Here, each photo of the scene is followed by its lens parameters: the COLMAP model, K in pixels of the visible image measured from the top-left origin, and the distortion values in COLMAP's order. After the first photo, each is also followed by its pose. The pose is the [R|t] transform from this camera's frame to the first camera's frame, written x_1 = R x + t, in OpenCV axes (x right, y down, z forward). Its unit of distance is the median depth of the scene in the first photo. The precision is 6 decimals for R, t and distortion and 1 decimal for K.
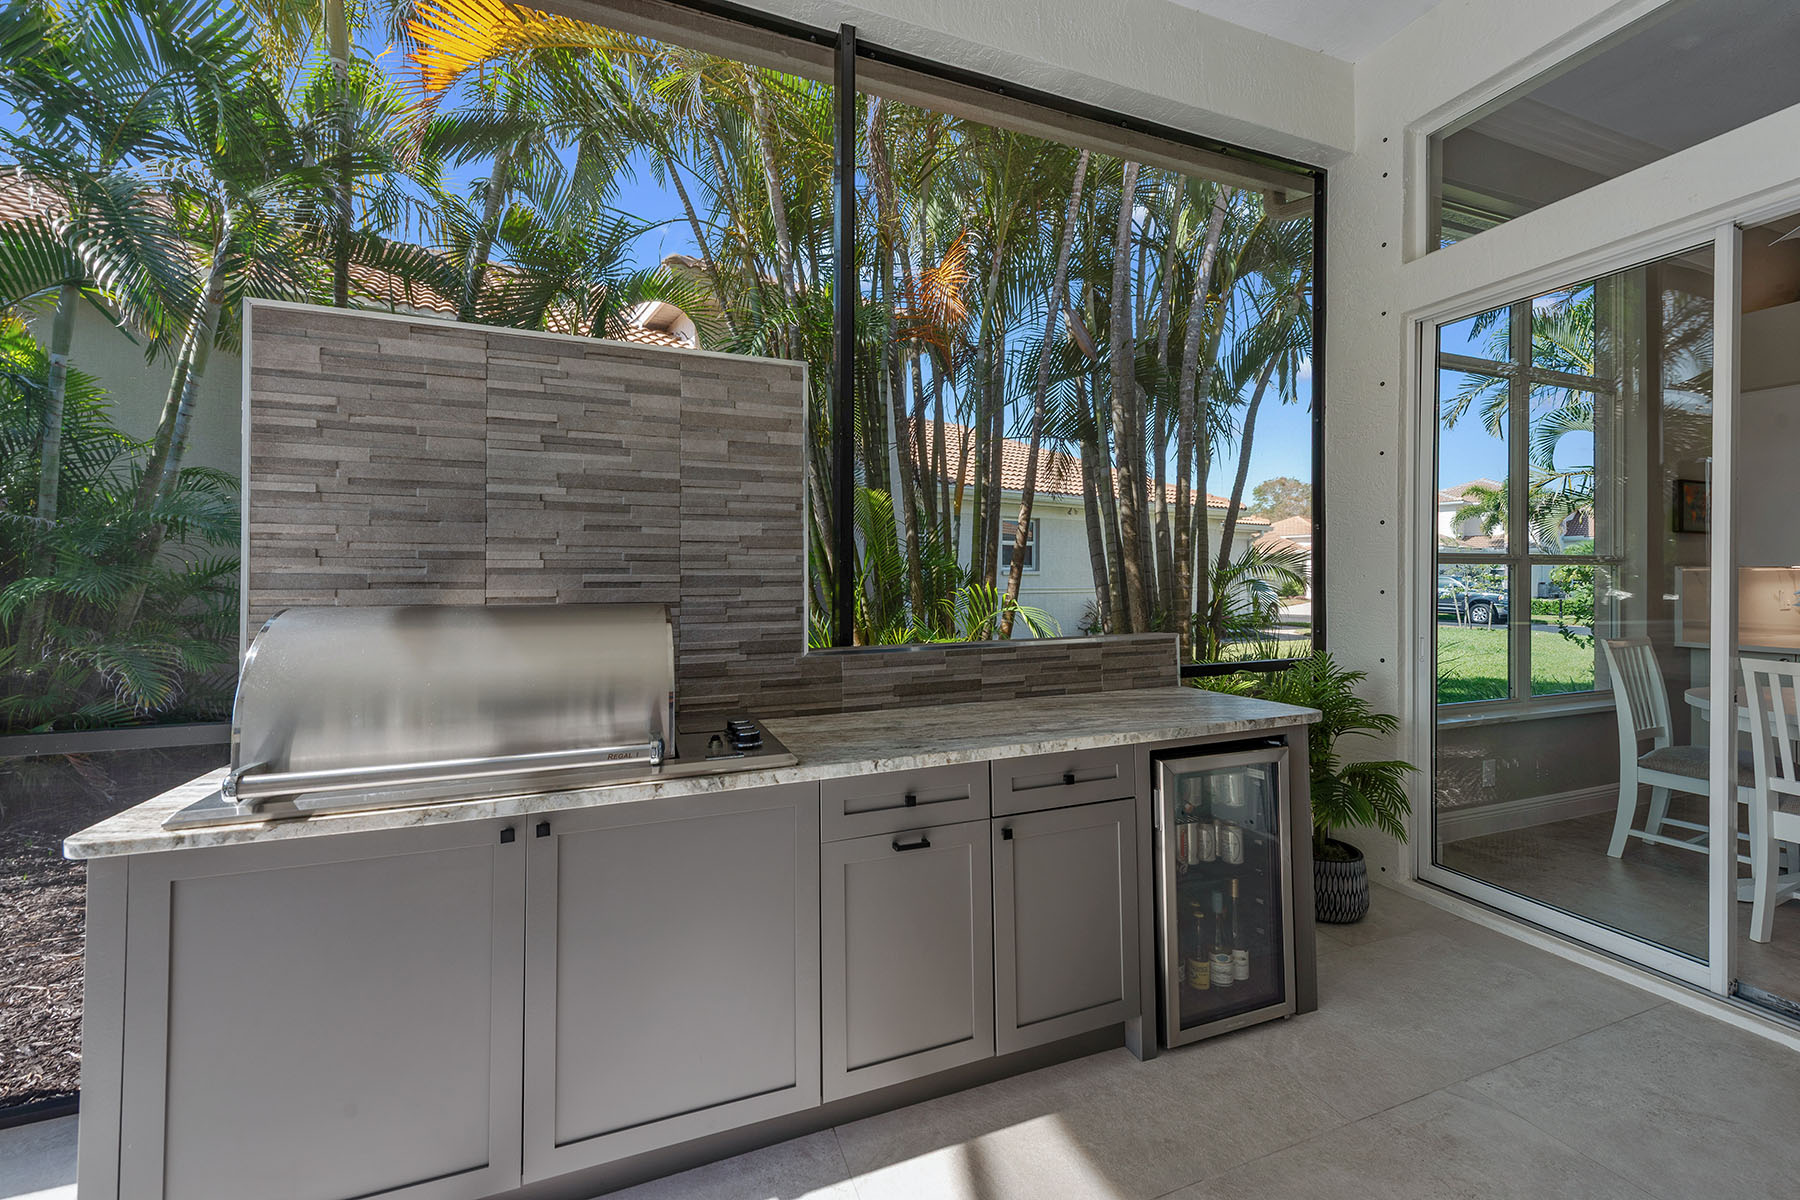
lens RADIAL K [[705.0, 0, 898.4], [0, 705.0, 573.1], [0, 0, 1]] dist [0.014806, -0.000300]
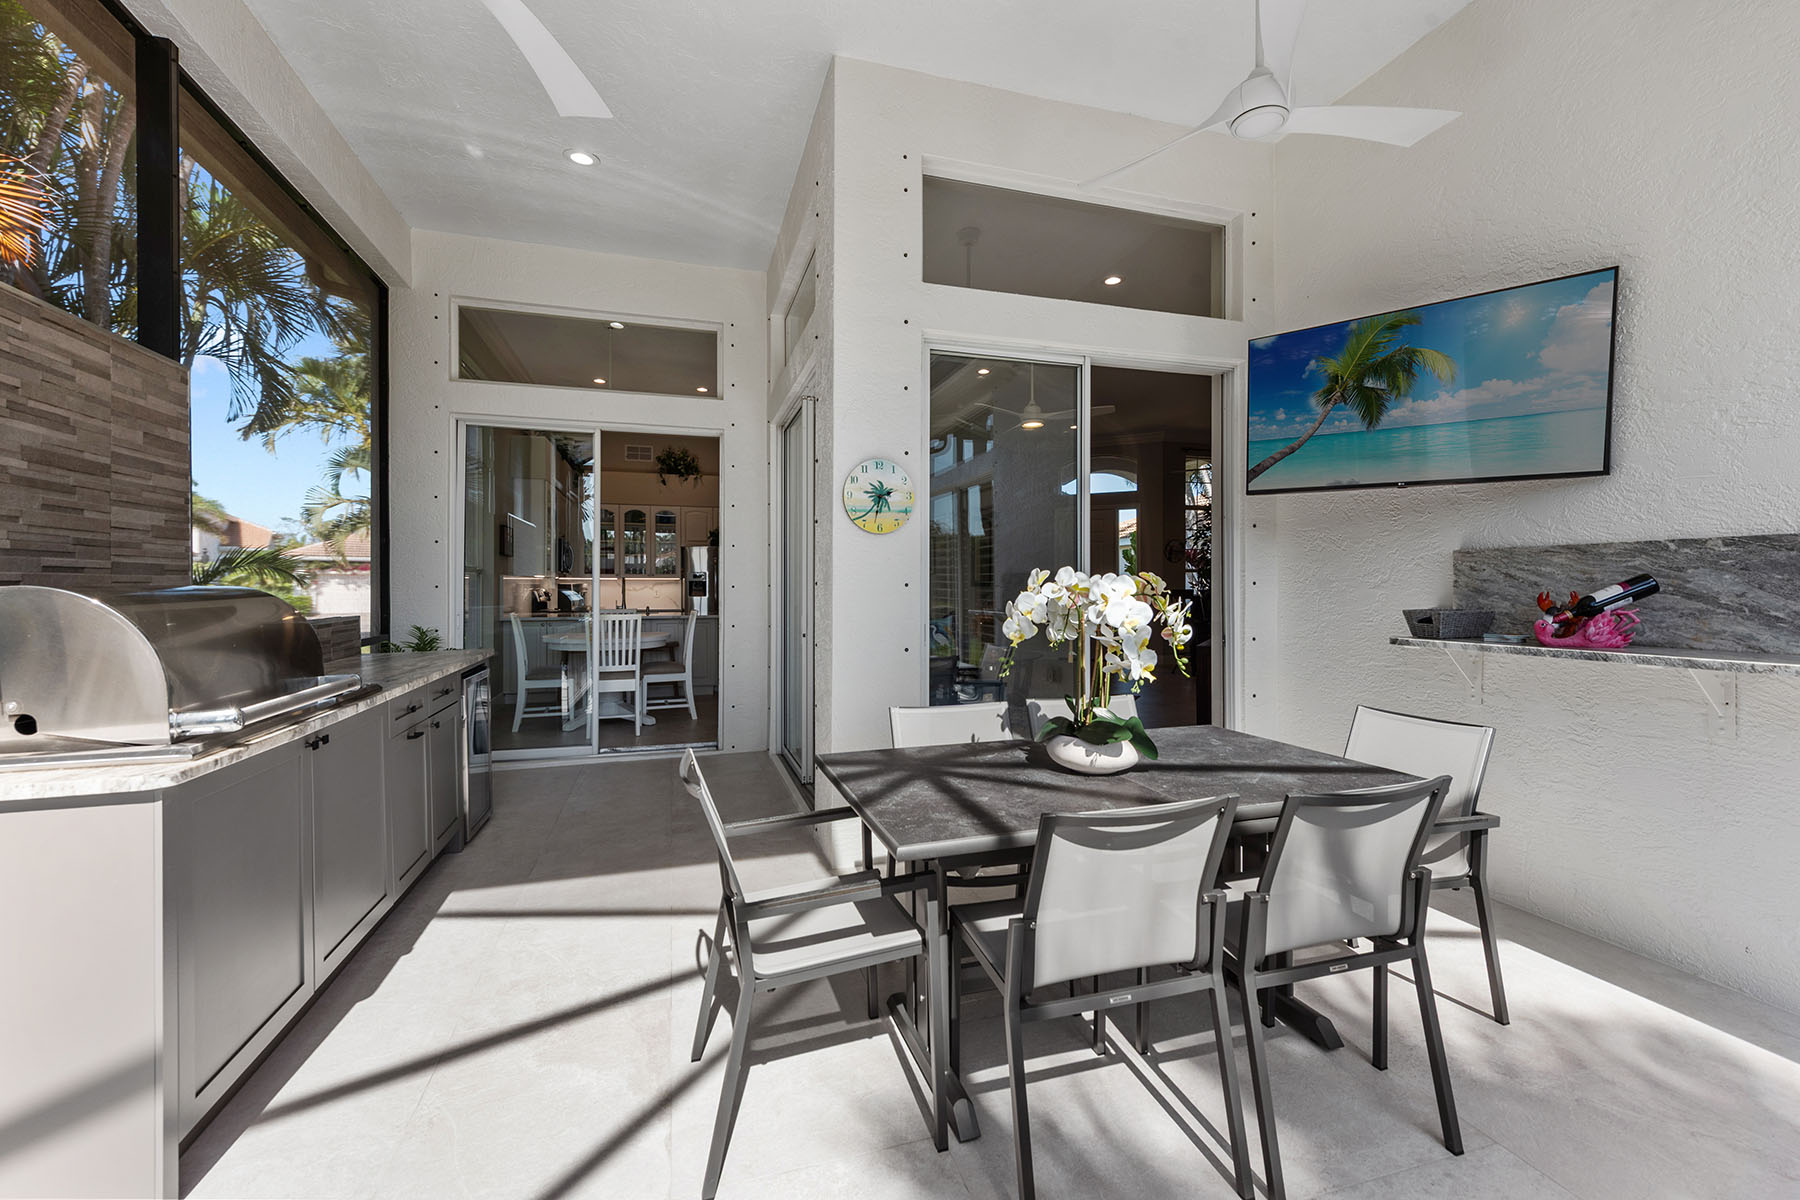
lens RADIAL K [[766.5, 0, 916.7], [0, 766.5, 598.2], [0, 0, 1]] dist [-0.035941, -0.000375]
pose [[0.054897, -0.012701, 0.998411, -1.294627], [-0.002282, 0.999915, 0.012846, 0.039276], [-0.998489, -0.002984, 0.054863, -0.187006]]
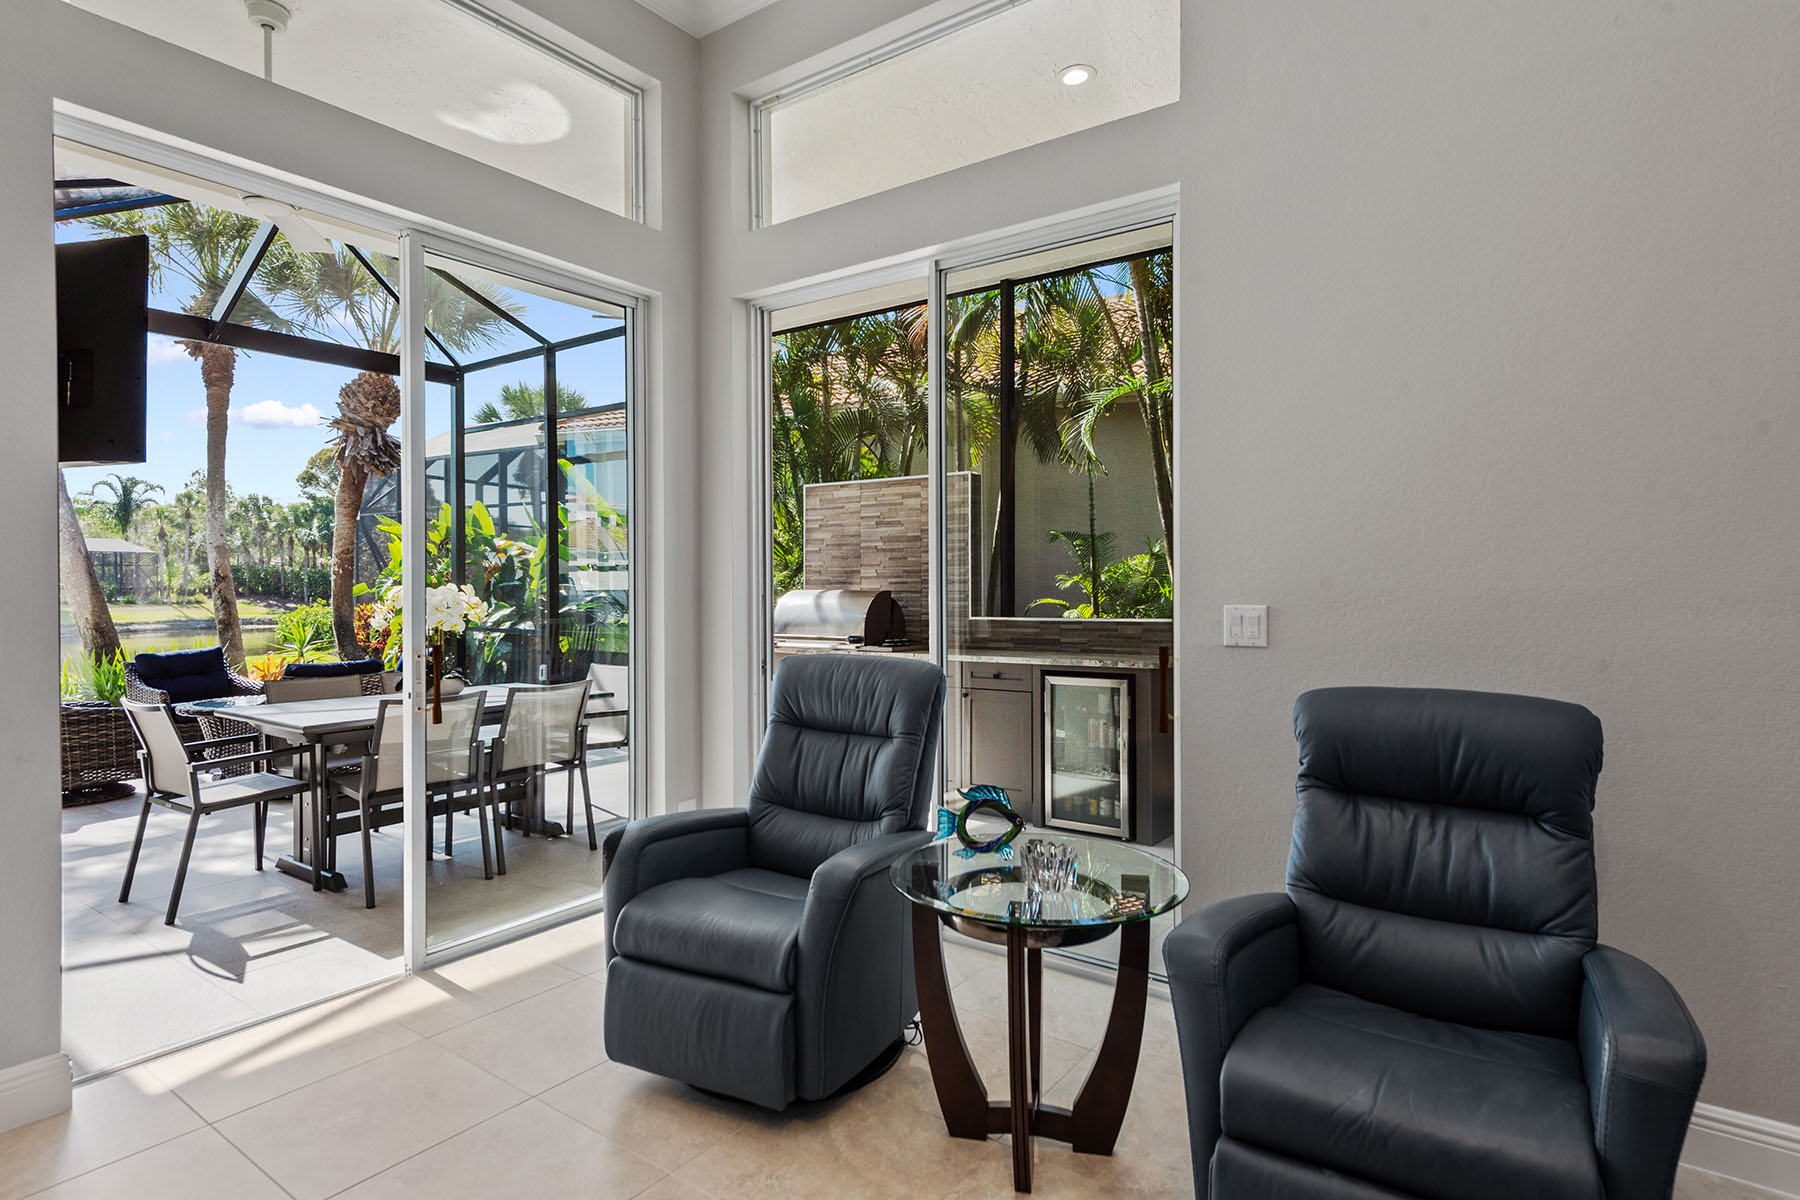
lens RADIAL K [[940.0, 0, 899.8], [0, 940.0, 590.5], [0, 0, 1]] dist [0.003909, 0.000386]
pose [[0.539880, 0.001836, -0.841740, 2.151117], [0.007150, 0.999952, 0.006768, 0.019280], [0.841712, -0.009672, 0.539841, -0.641103]]
